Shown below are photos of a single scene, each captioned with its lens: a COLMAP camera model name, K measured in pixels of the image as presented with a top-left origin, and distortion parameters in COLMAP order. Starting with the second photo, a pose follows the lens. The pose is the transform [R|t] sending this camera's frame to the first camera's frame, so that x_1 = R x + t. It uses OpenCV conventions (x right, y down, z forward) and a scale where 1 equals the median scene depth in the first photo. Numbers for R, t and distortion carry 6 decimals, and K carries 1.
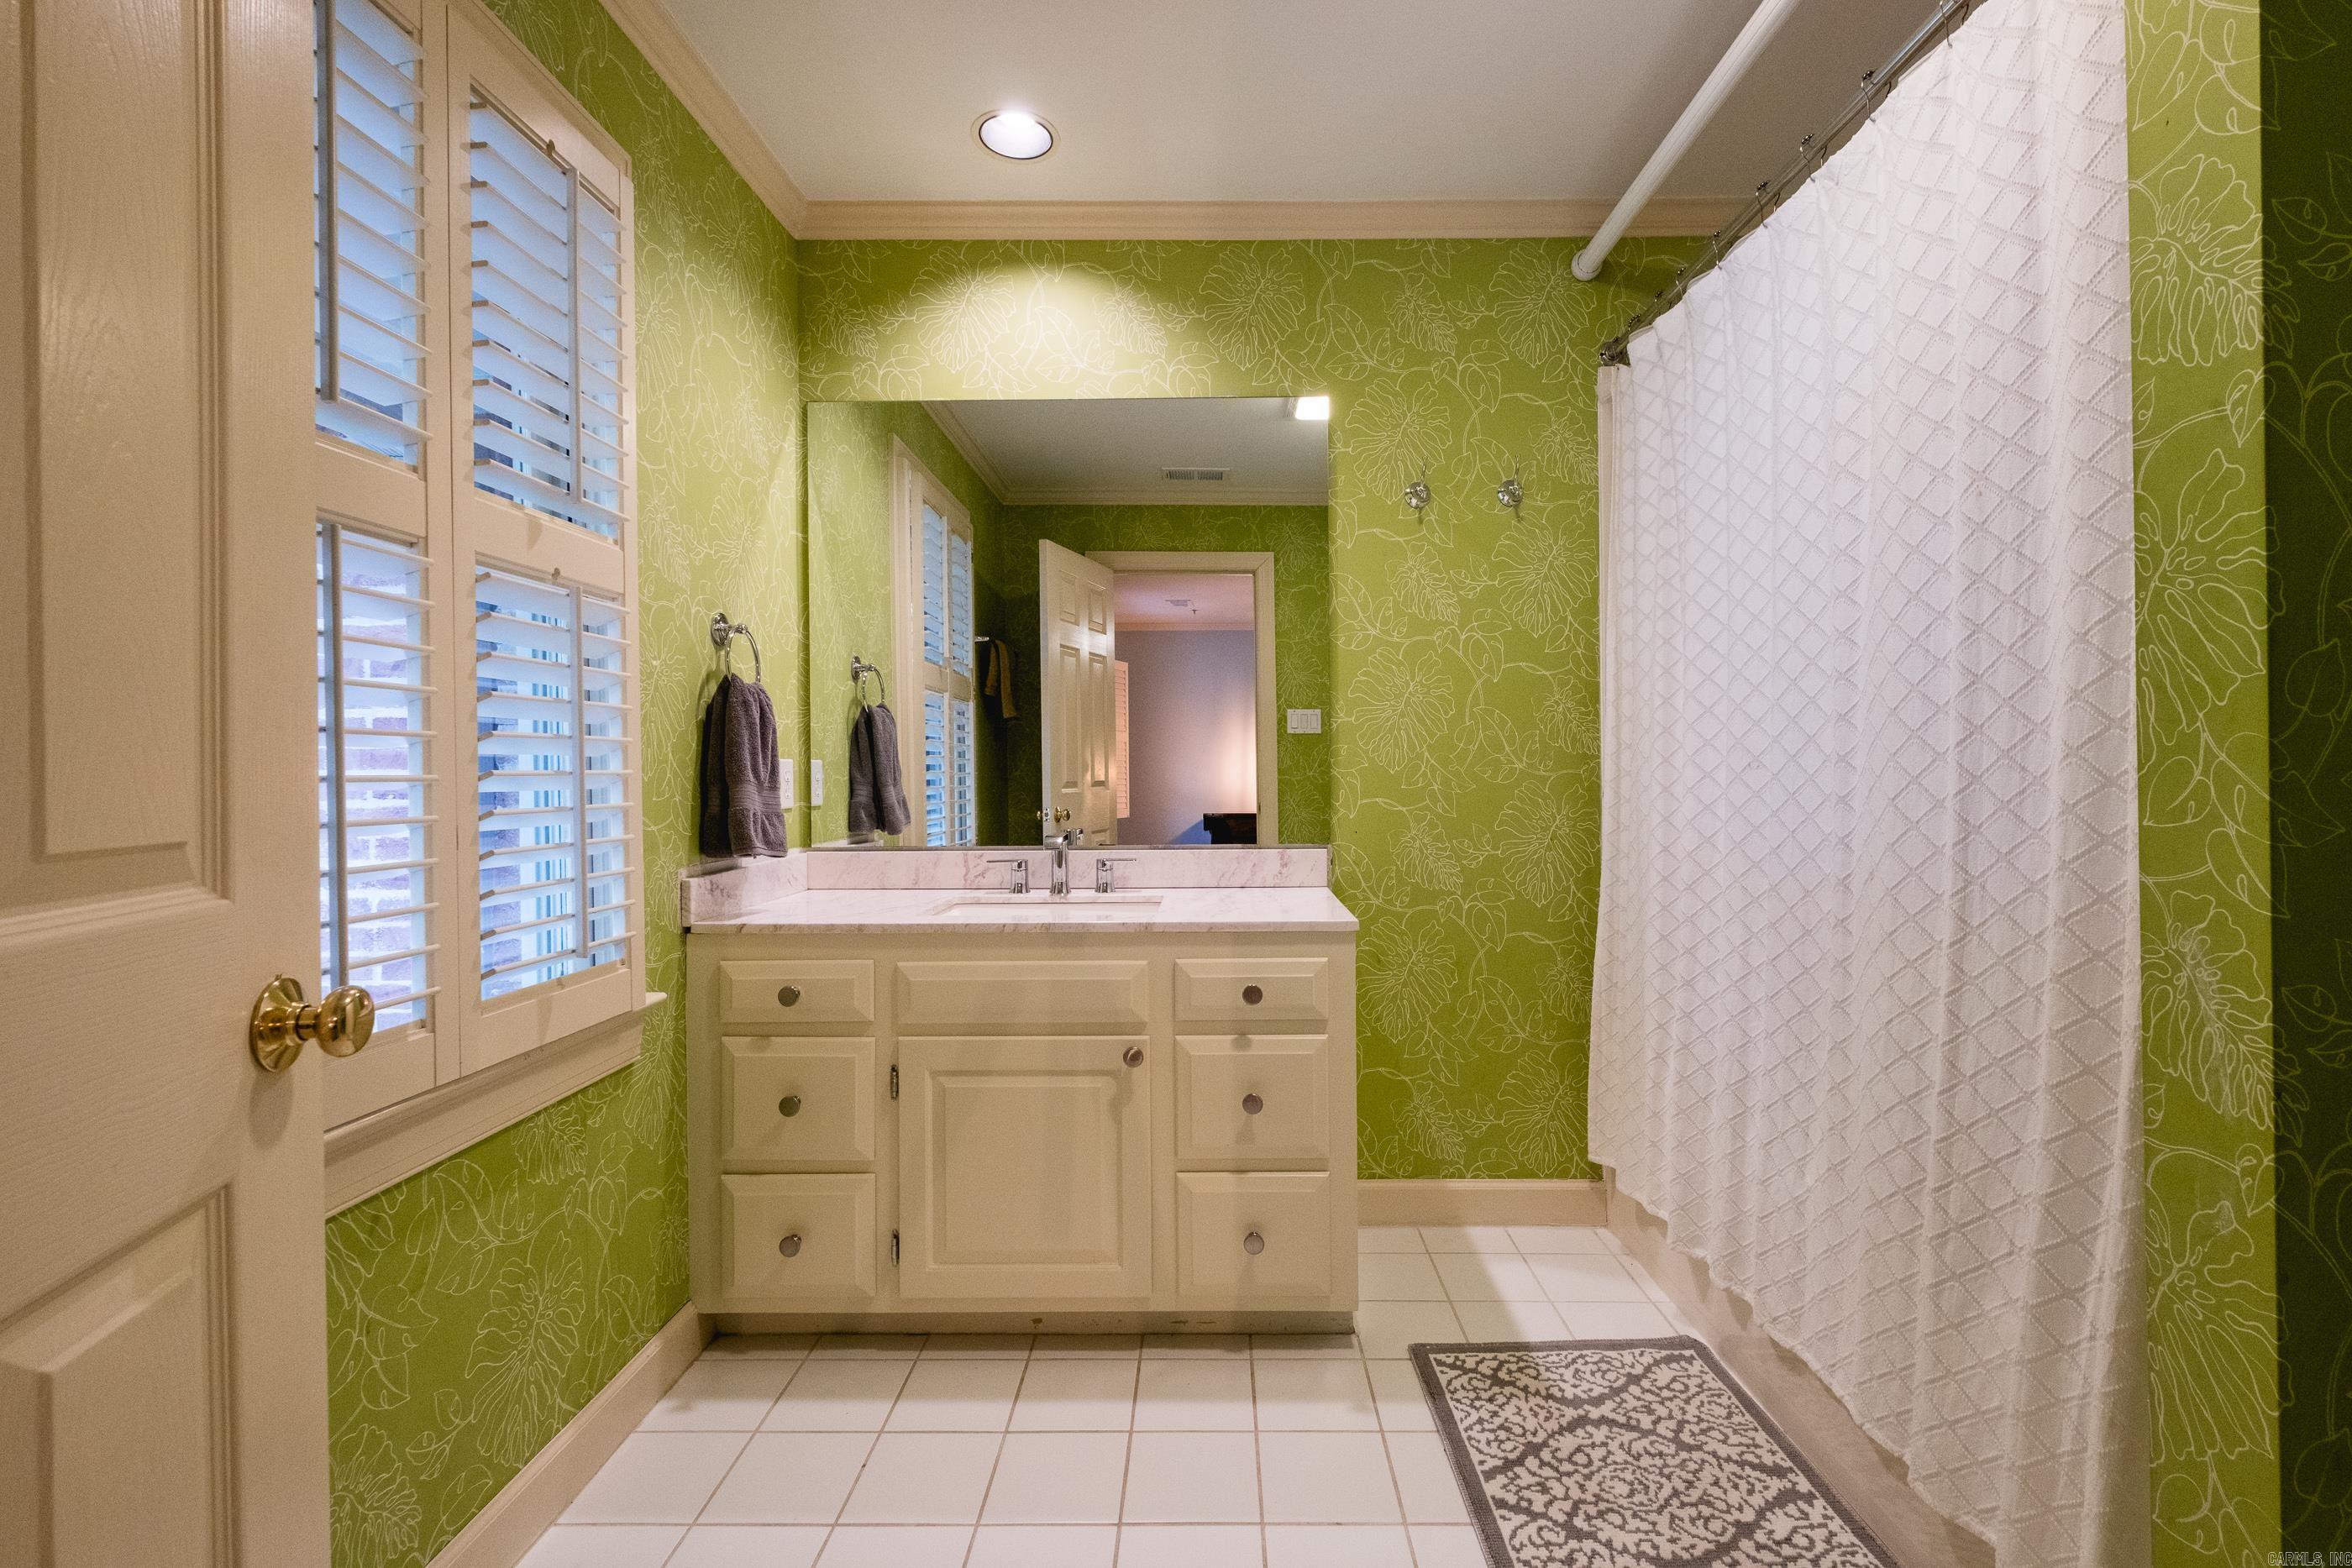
lens RADIAL K [[1015.2, 0, 1191.0], [0, 1015.2, 775.8], [0, 0, 1]] dist [0.009542, -0.006566]
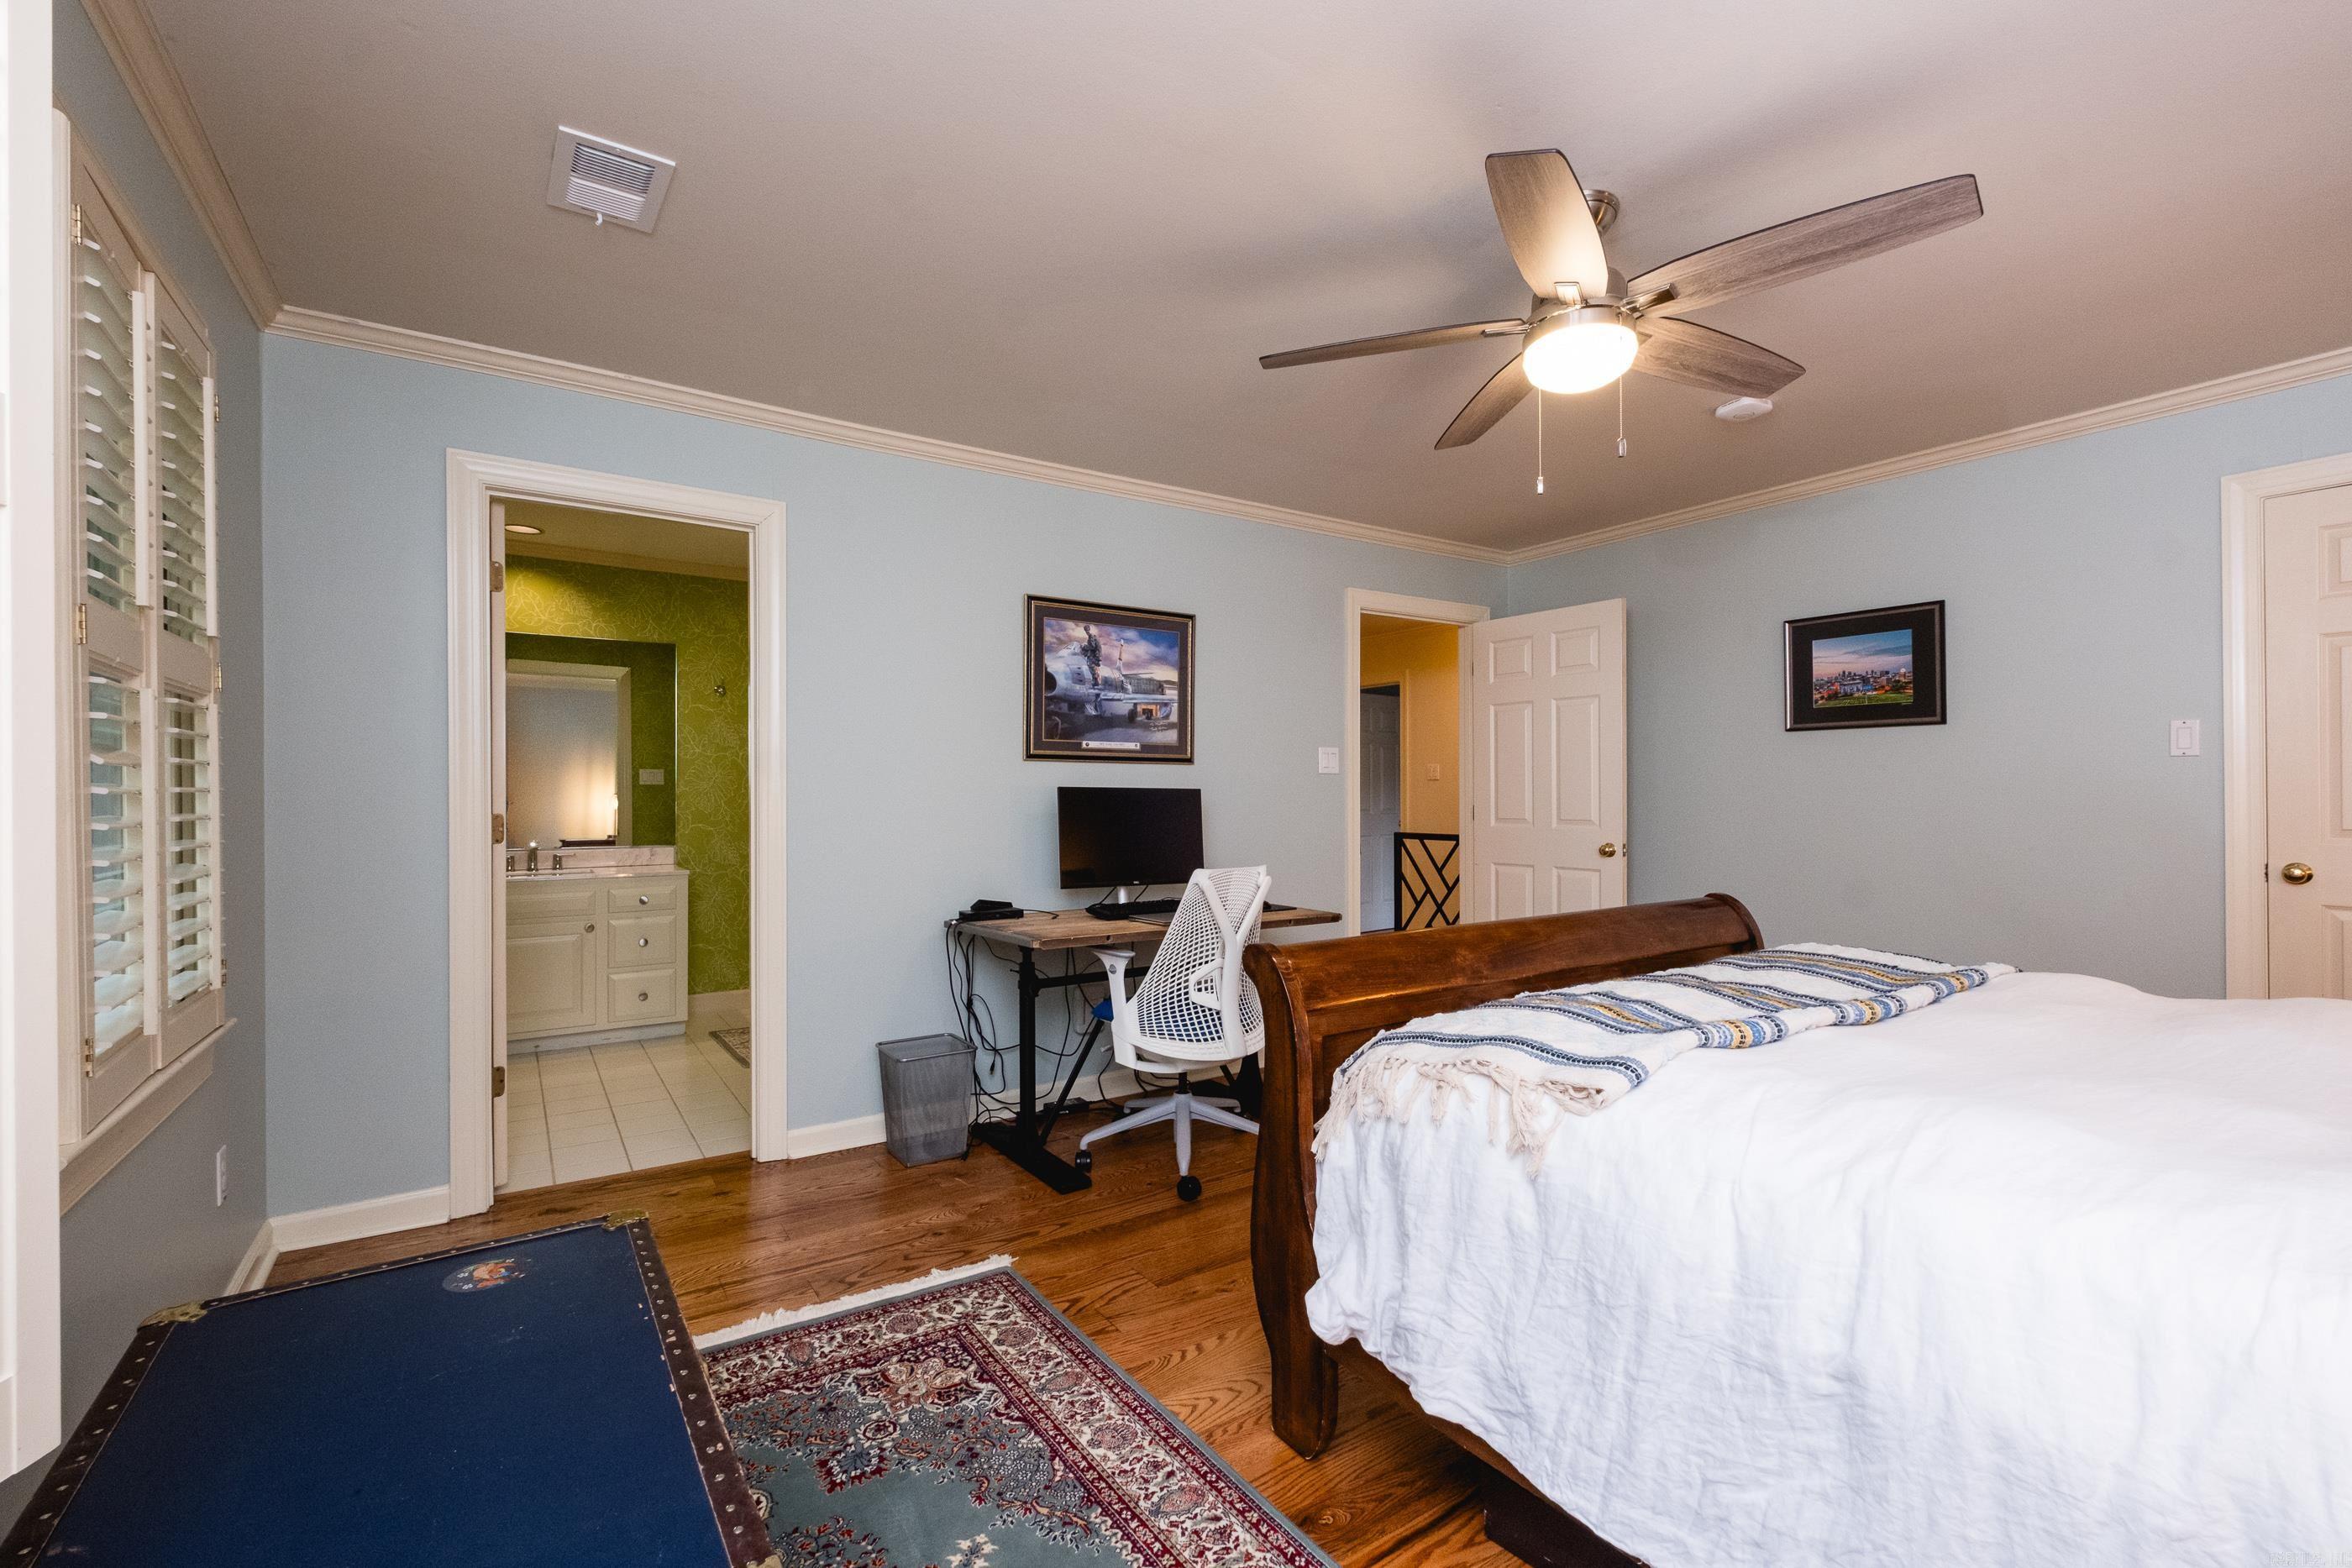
lens RADIAL K [[1015.2, 0, 1190.0], [0, 1015.2, 790.9], [0, 0, 1]] dist [0.009542, -0.006566]
pose [[0.812759, 0.008945, 0.582531, -0.246862], [-0.001311, 0.999908, -0.013526, -0.022006], [-0.582598, 0.010230, 0.812696, -1.467043]]
